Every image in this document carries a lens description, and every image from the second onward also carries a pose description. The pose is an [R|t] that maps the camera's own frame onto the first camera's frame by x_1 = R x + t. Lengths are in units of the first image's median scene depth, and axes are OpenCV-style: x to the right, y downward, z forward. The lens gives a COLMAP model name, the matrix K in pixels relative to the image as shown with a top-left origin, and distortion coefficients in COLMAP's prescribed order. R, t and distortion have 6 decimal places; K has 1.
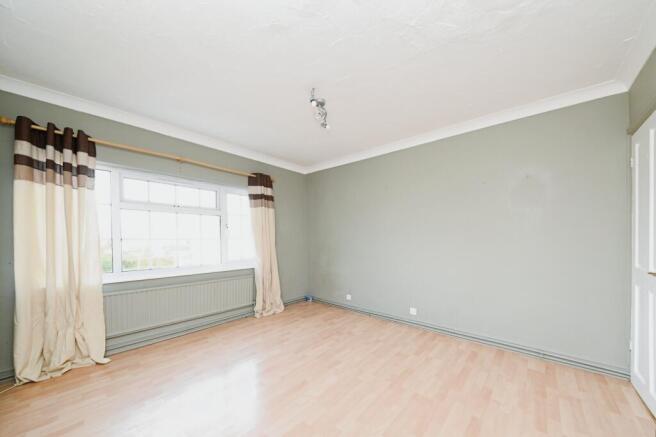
lens RADIAL K [[235.8, 0, 329.9], [0, 235.8, 241.8], [0, 0, 1]] dist [-0.000086, -0.000059]
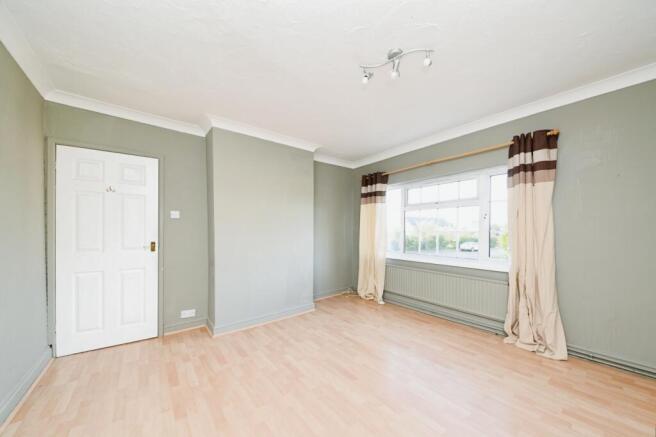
lens RADIAL K [[240.2, 0, 330.1], [0, 240.2, 229.8], [0, 0, 1]] dist [0.000330, -0.000024]
pose [[-0.204526, 0.001945, -0.978859, 0.594297], [-0.007715, 0.999964, 0.003599, -0.019434], [0.978831, 0.008288, -0.204504, 0.724216]]
